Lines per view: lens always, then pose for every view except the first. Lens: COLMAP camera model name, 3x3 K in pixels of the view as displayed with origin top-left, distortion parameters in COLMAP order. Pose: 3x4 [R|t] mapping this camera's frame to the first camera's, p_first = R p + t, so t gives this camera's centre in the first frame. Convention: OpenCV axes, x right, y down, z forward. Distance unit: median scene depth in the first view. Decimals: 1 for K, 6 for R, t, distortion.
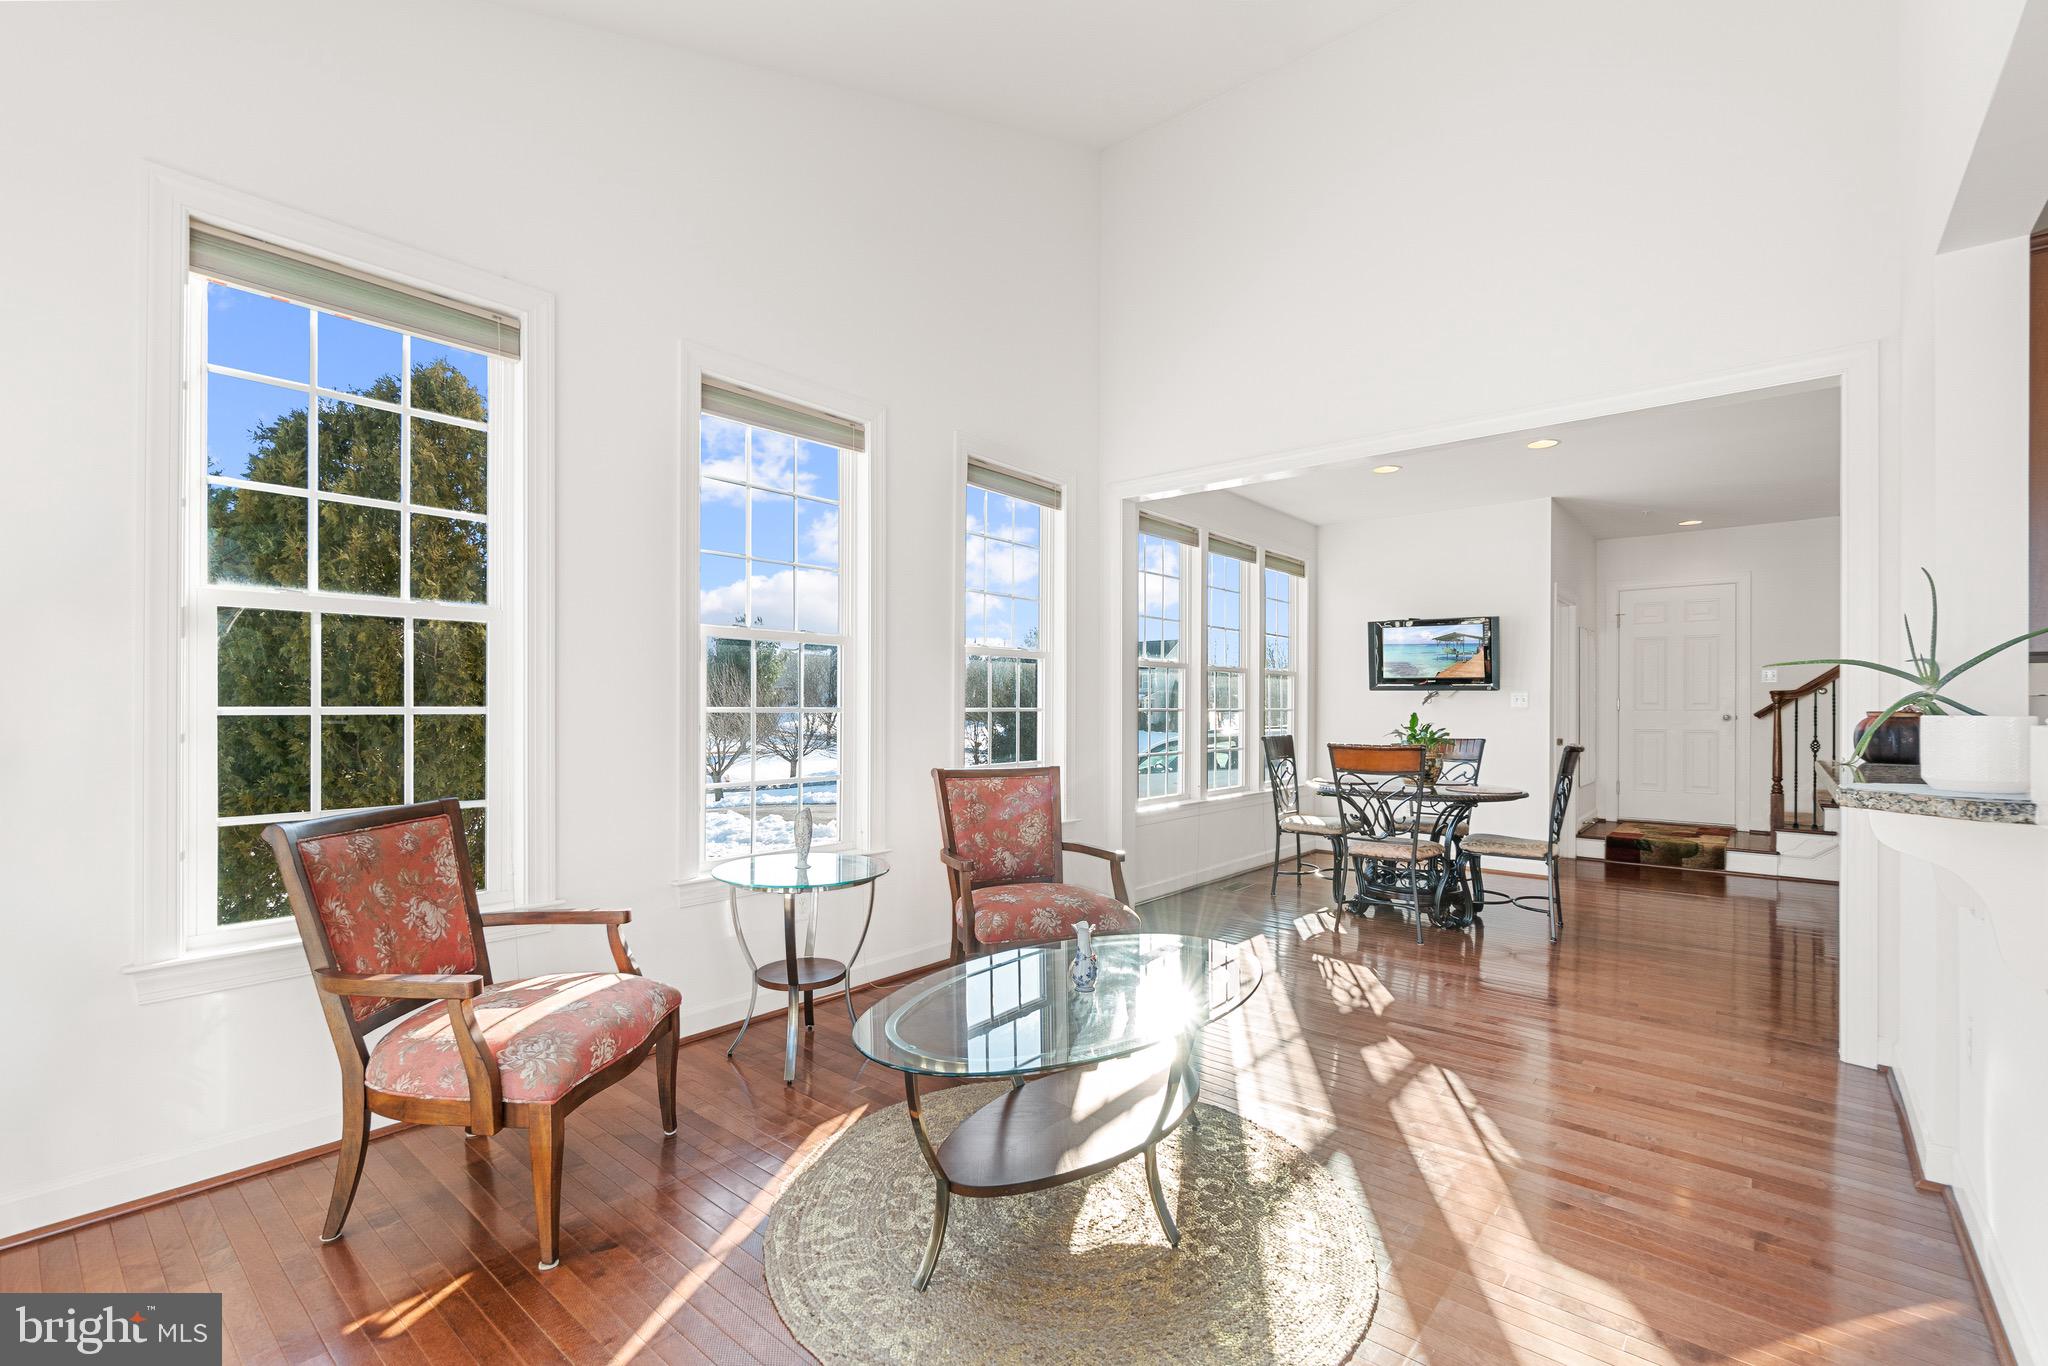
lens RADIAL K [[900.0, 0, 994.5], [0, 900.0, 700.4], [0, 0, 1]] dist [0.010836, 0.000221]
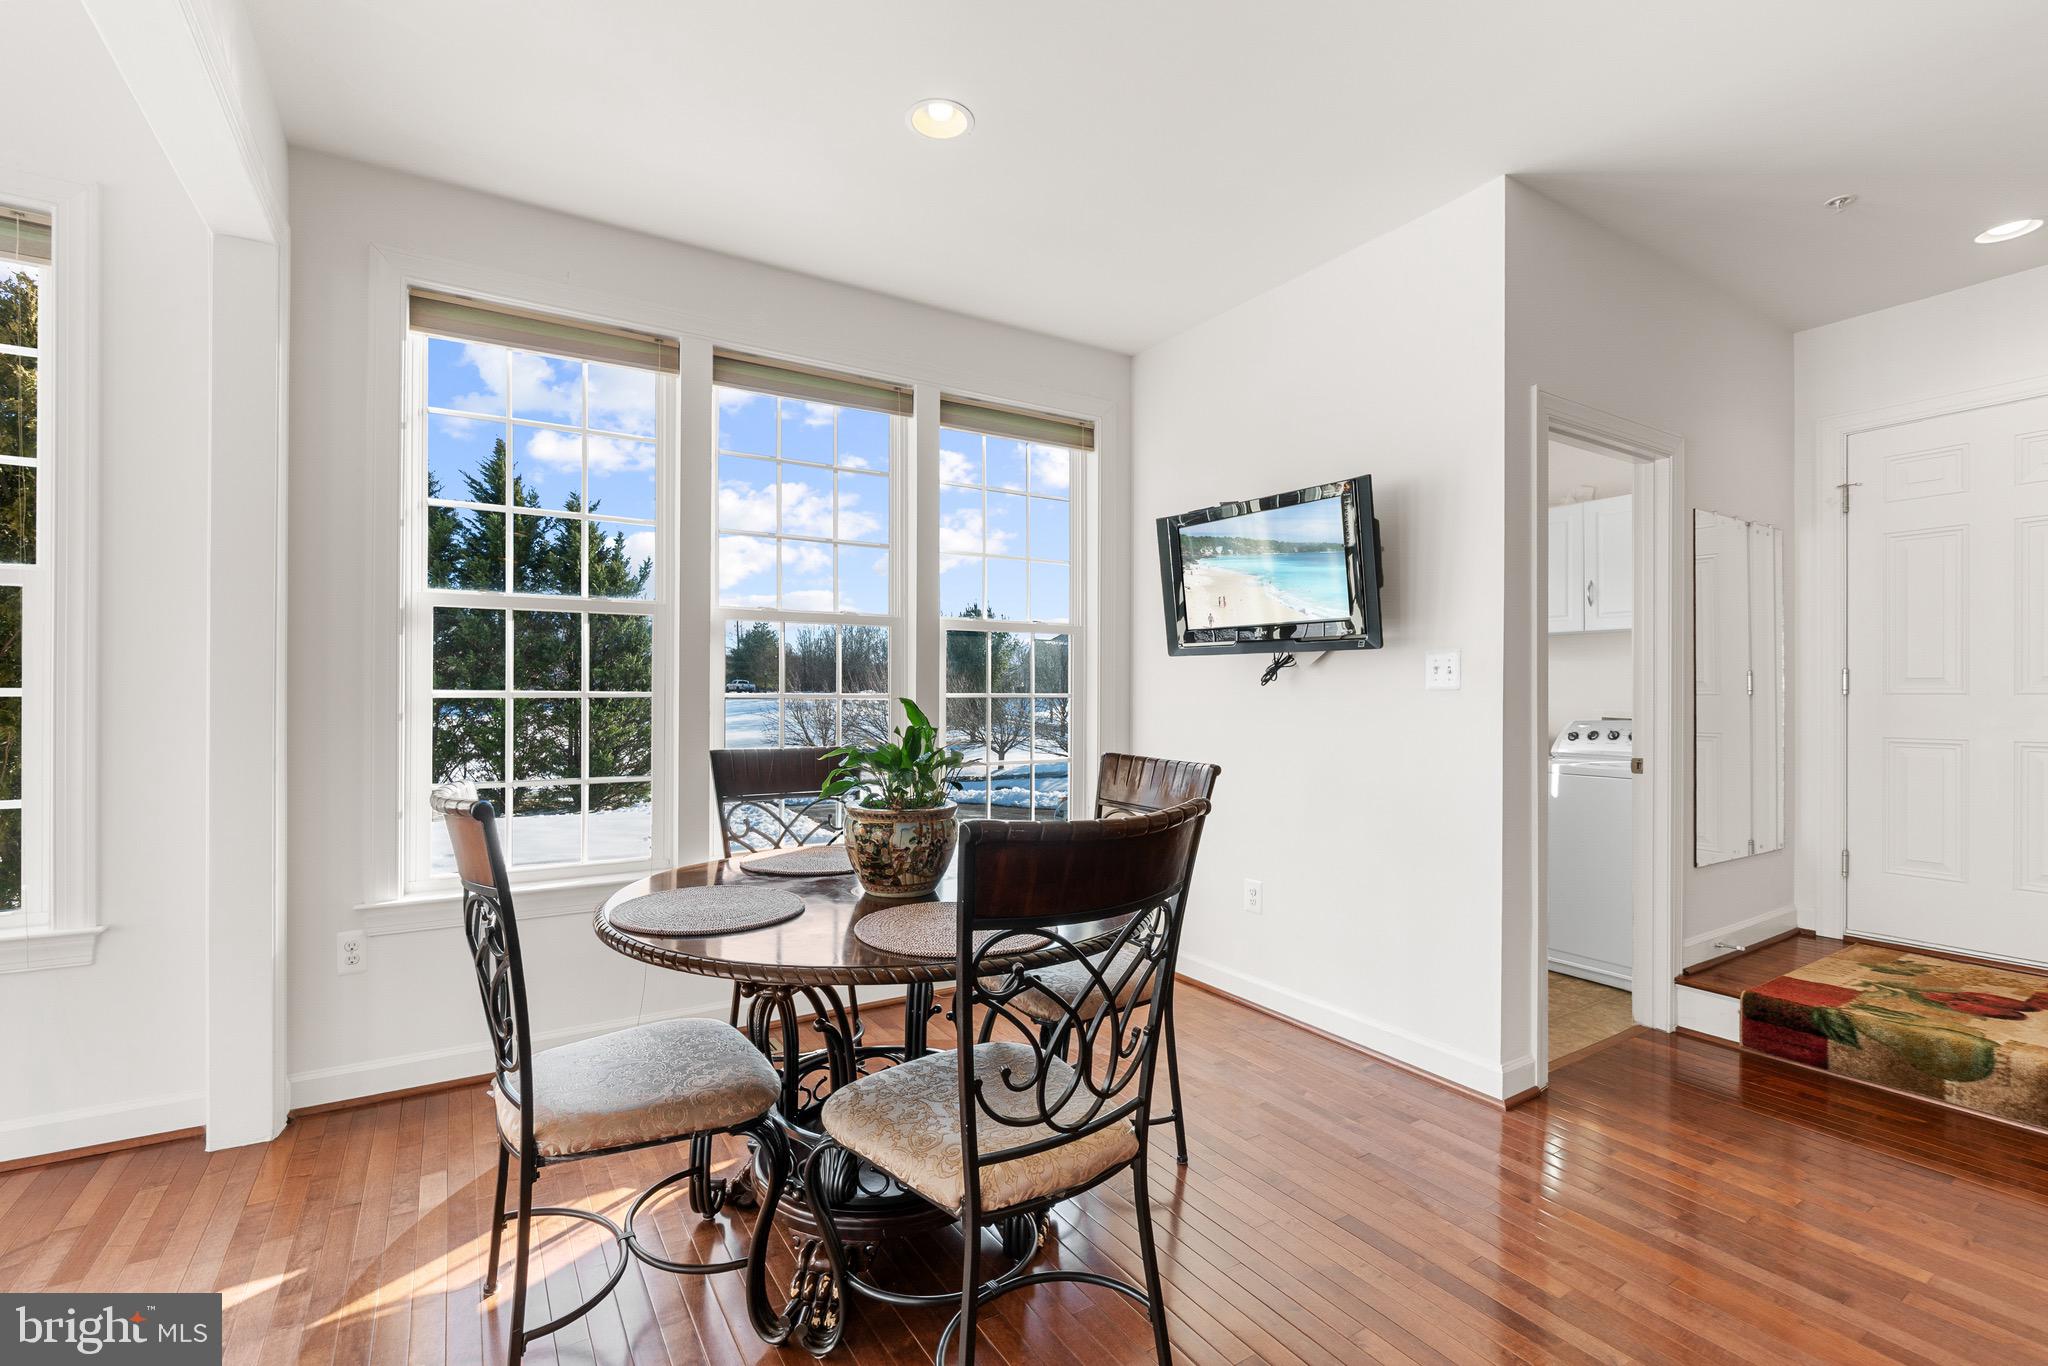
lens RADIAL K [[847.0, 0, 950.5], [0, 847.0, 685.9], [0, 0, 1]] dist [-0.001808, -0.008333]
pose [[0.946975, -0.001406, -0.321305, 0.151472], [0.001186, 0.999999, -0.000881, 0.002068], [0.321306, 0.000454, 0.946975, 0.171632]]
